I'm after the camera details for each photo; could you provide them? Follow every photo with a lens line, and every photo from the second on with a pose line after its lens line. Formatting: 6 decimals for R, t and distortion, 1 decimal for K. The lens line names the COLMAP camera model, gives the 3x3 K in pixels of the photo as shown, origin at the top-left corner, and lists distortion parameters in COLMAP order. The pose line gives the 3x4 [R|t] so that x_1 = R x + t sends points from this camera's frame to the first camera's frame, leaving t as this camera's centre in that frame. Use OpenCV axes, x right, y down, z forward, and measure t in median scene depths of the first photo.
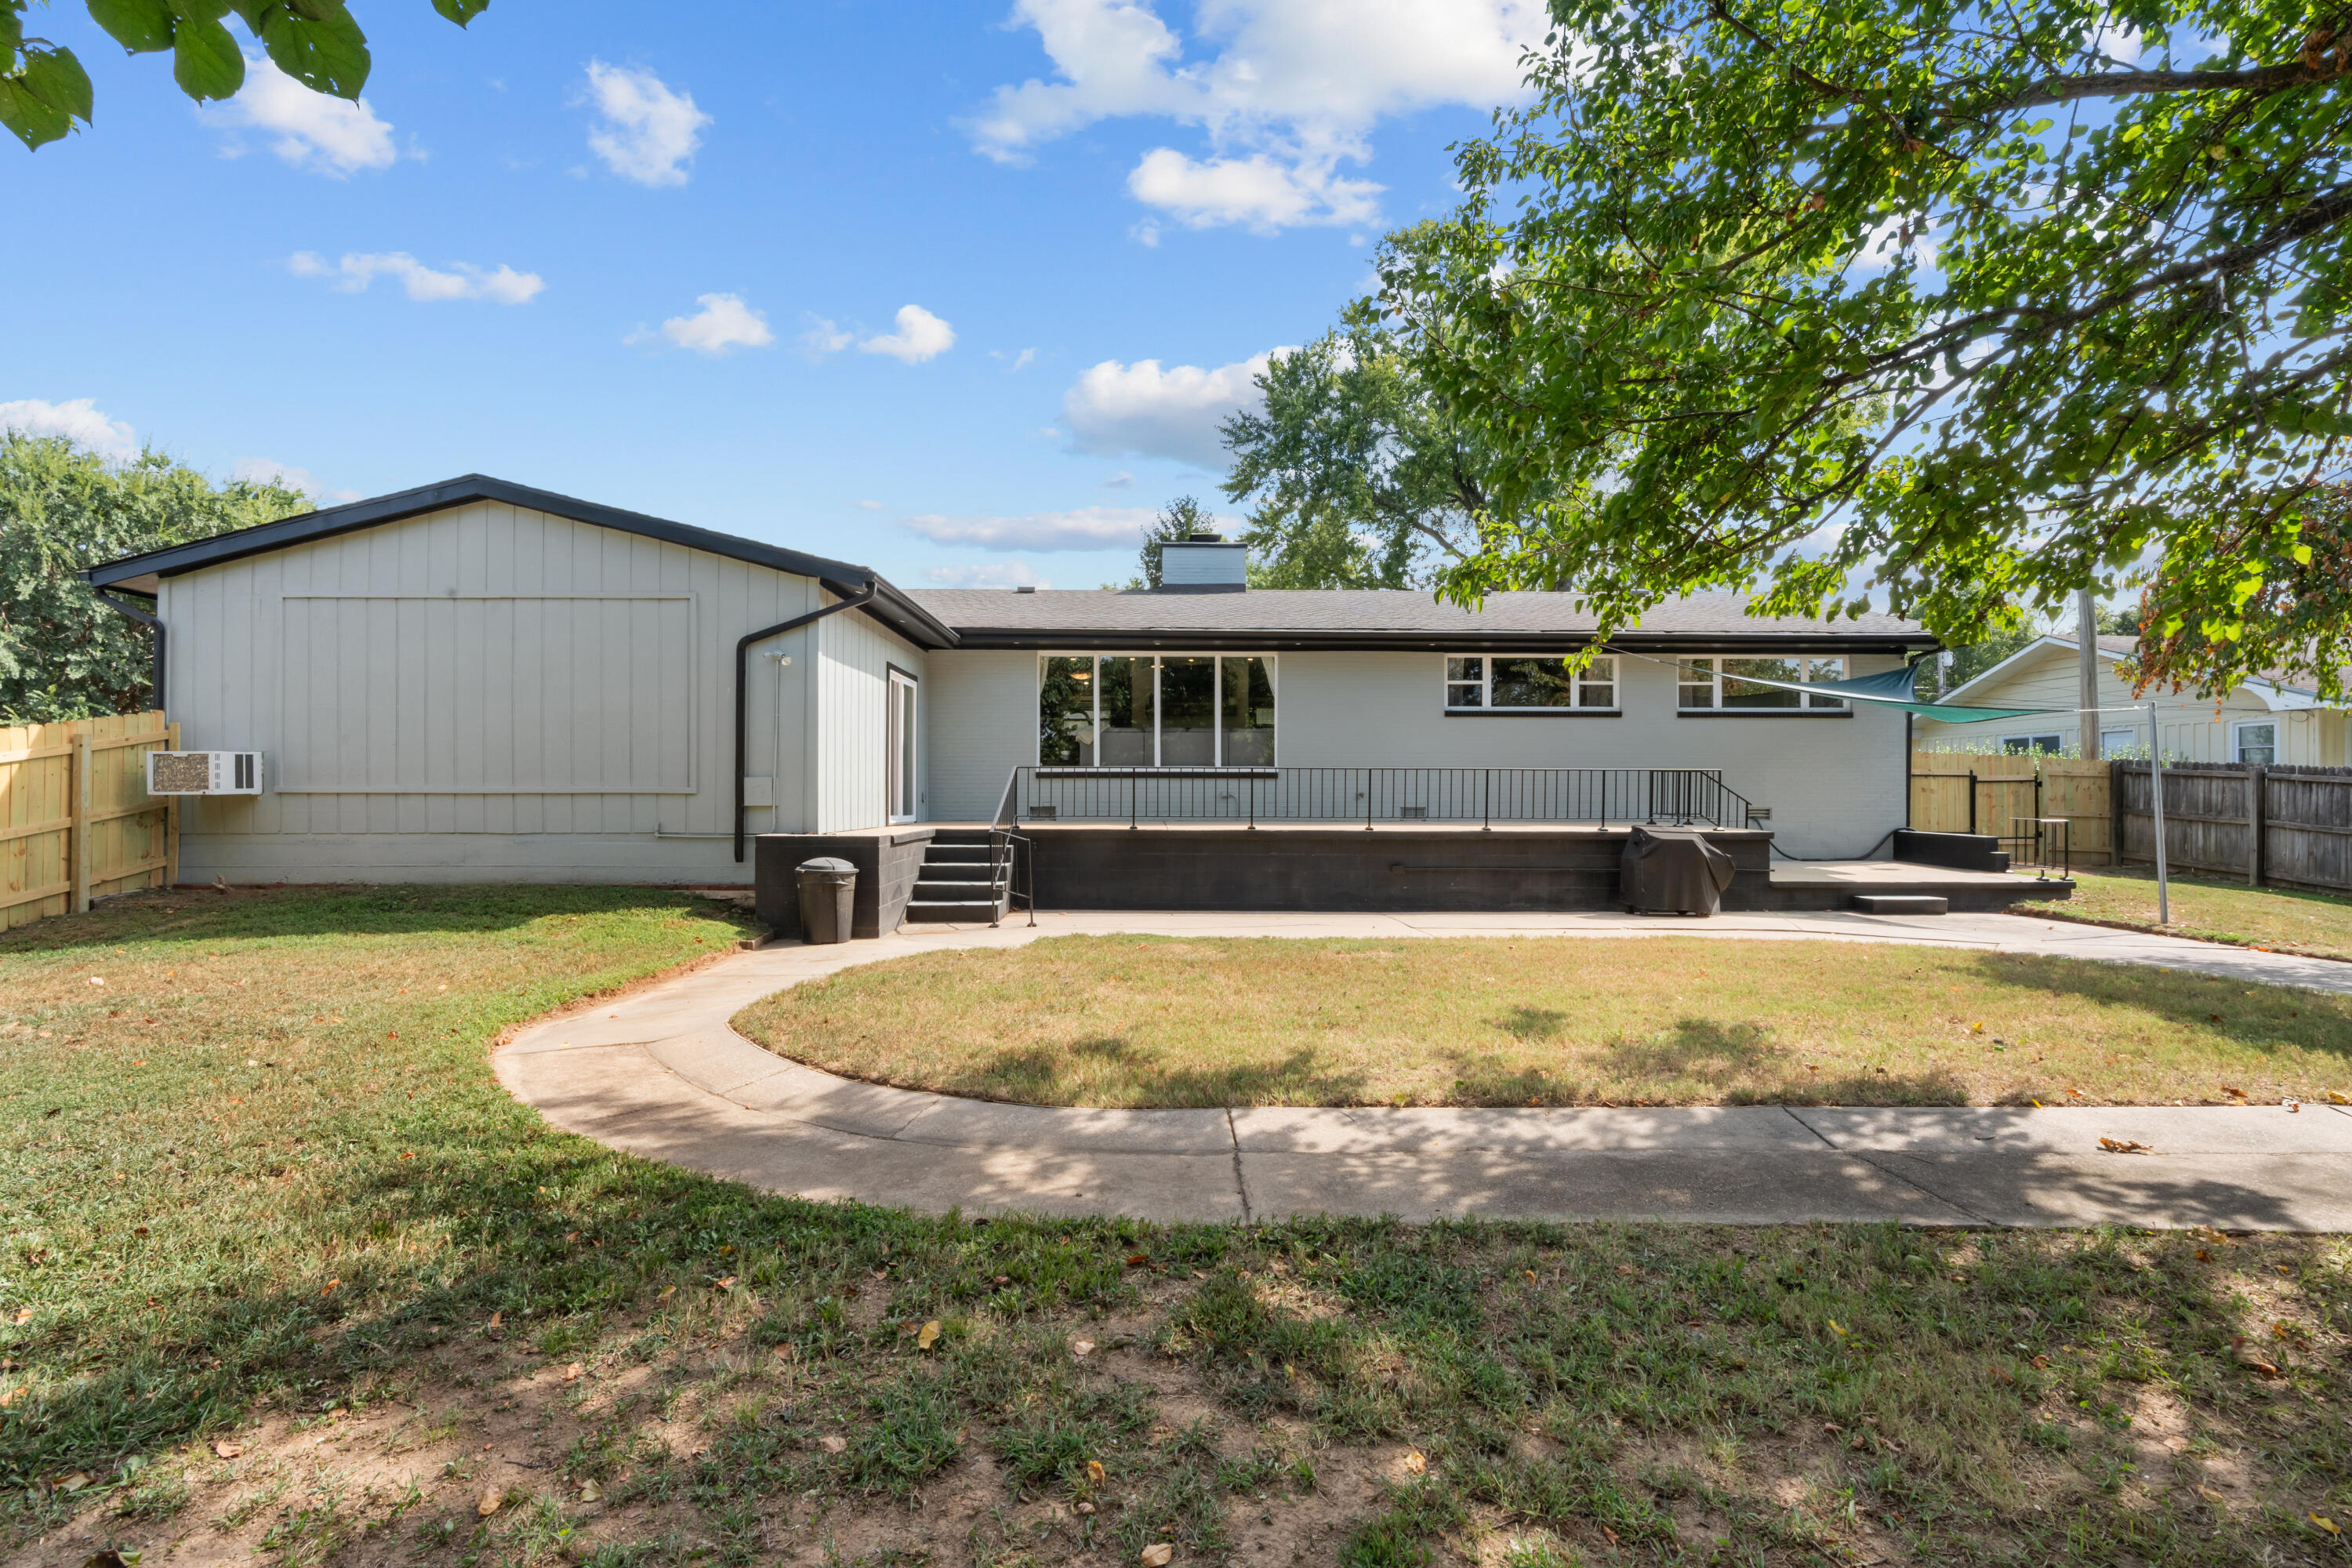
lens RADIAL K [[1102.2, 0, 1176.0], [0, 1102.2, 784.0], [0, 0, 1]] dist [-0.000337, 0.000049]
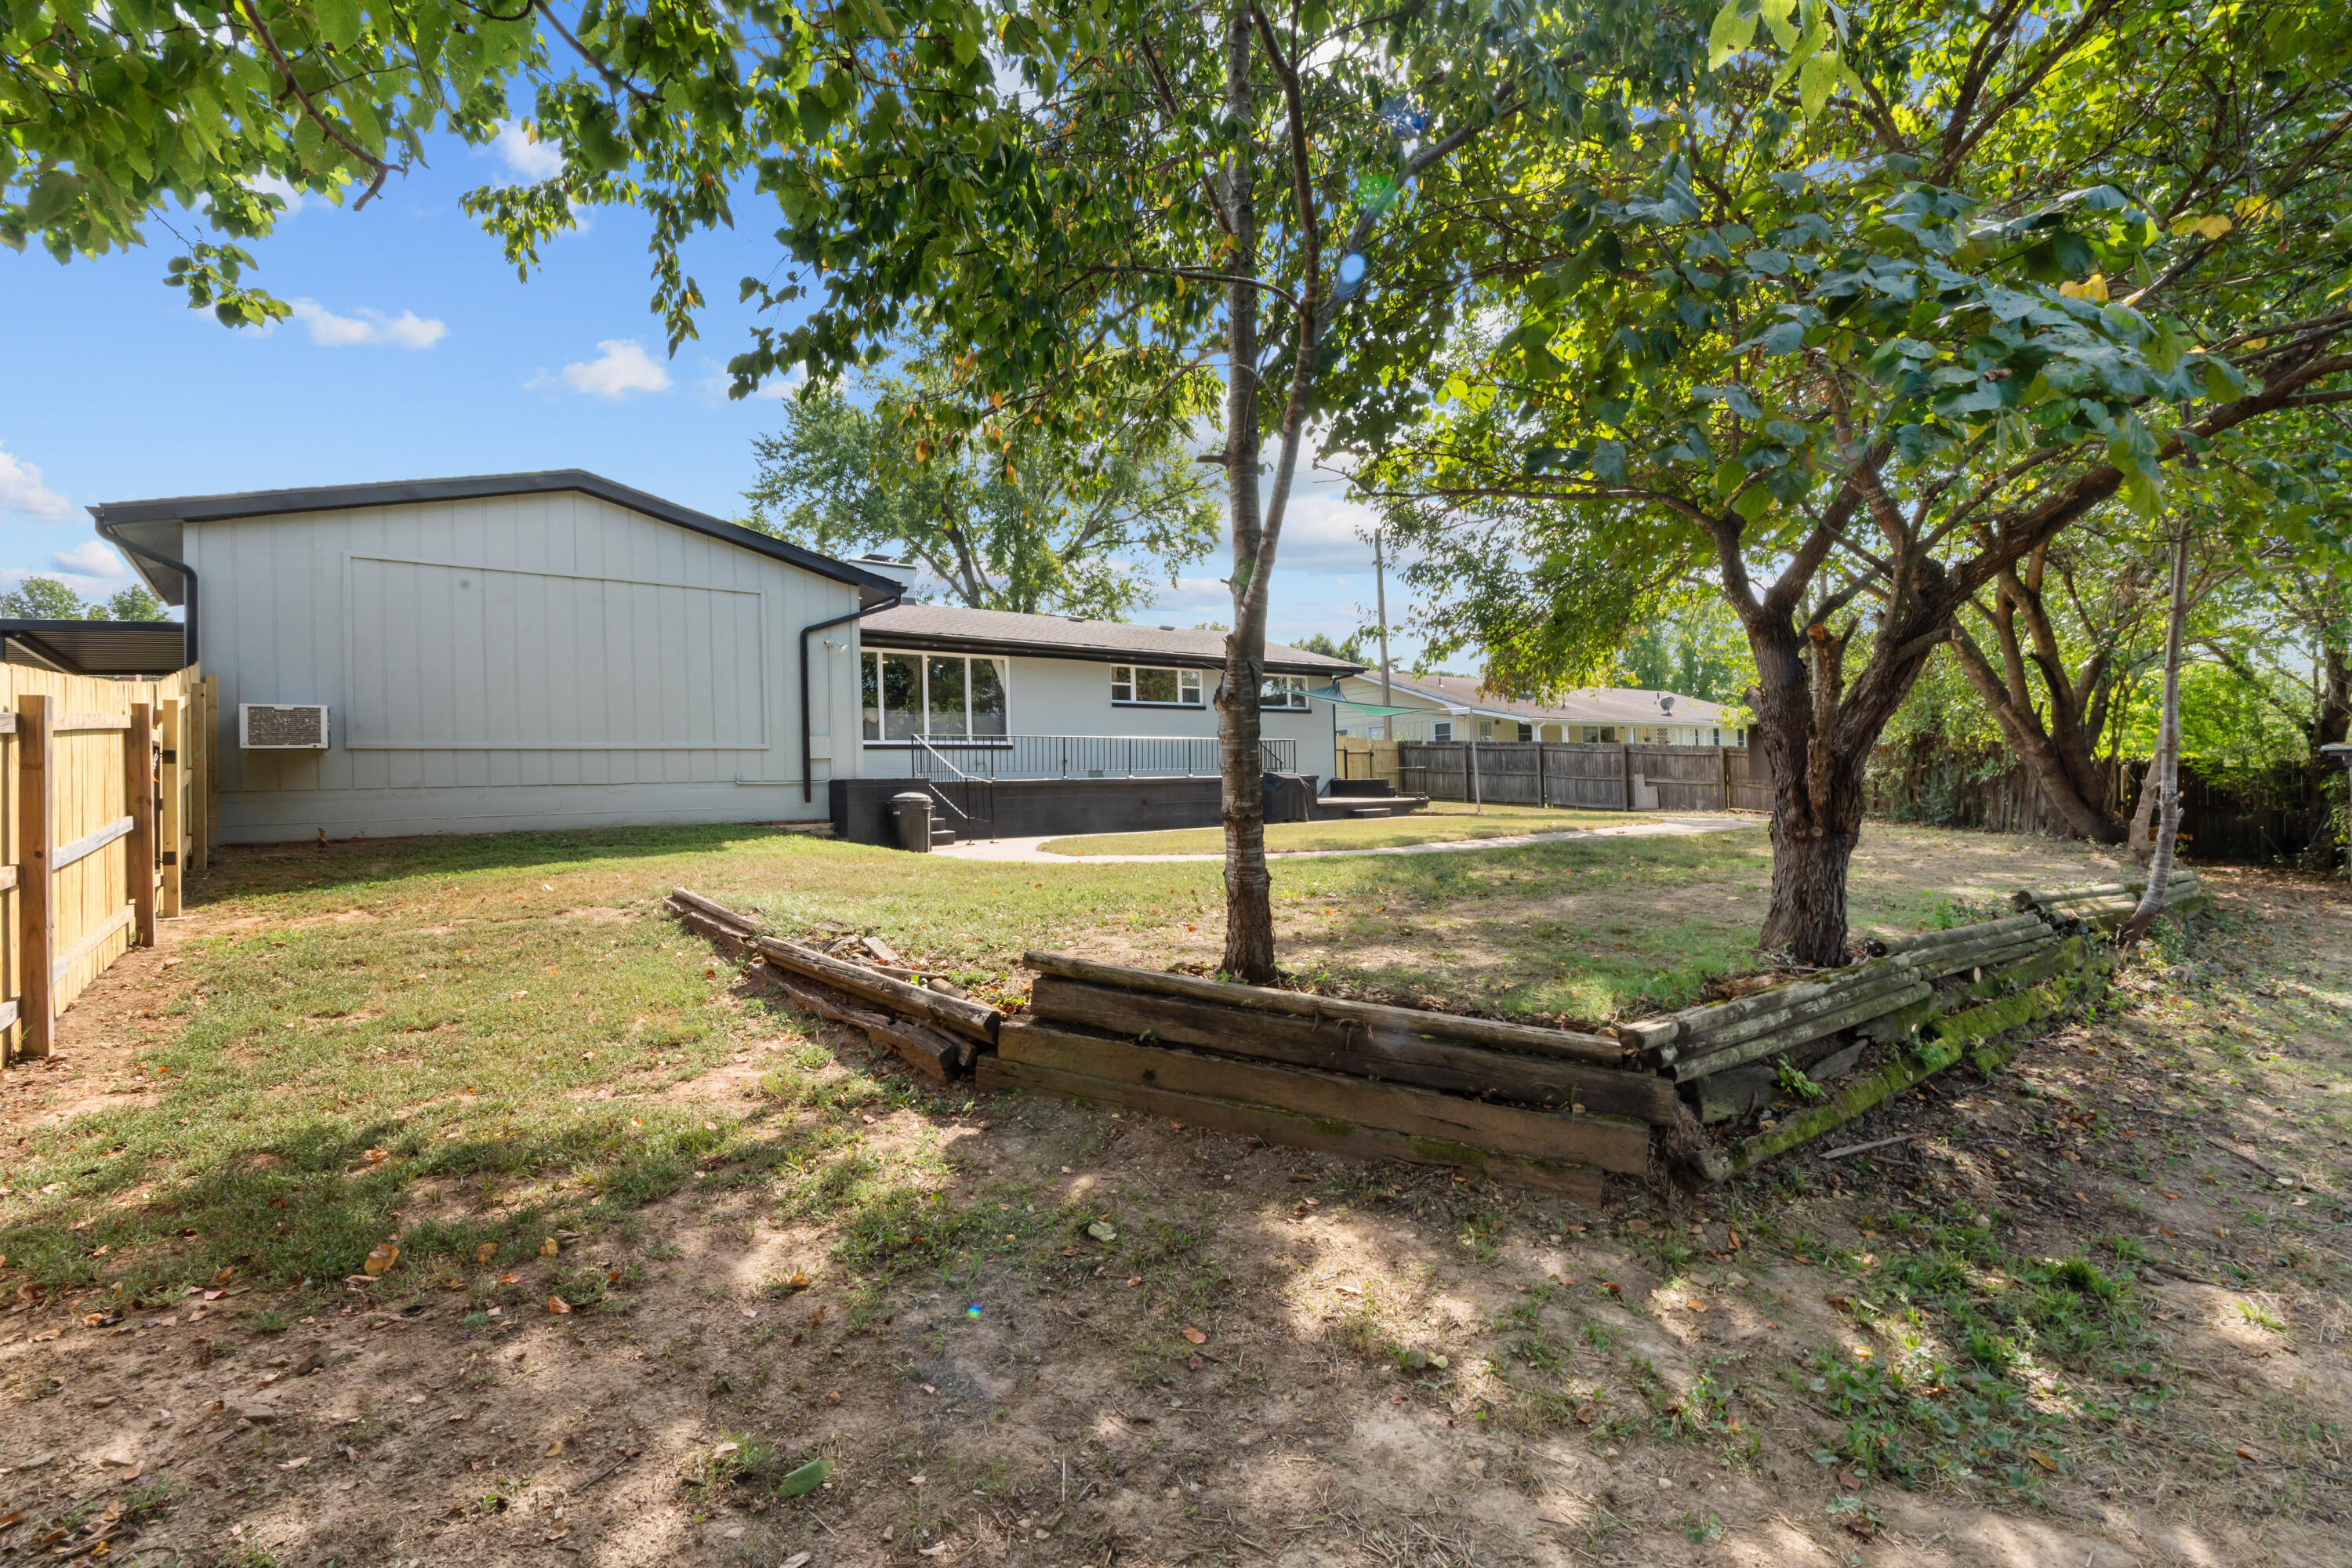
lens RADIAL K [[1102.2, 0, 1176.0], [0, 1102.2, 784.0], [0, 0, 1]] dist [-0.000337, 0.000049]
pose [[0.783140, -0.019703, 0.621534, -0.613333], [0.023286, 0.999726, 0.002351, 0.040828], [-0.621410, 0.012632, 0.783384, -0.200543]]
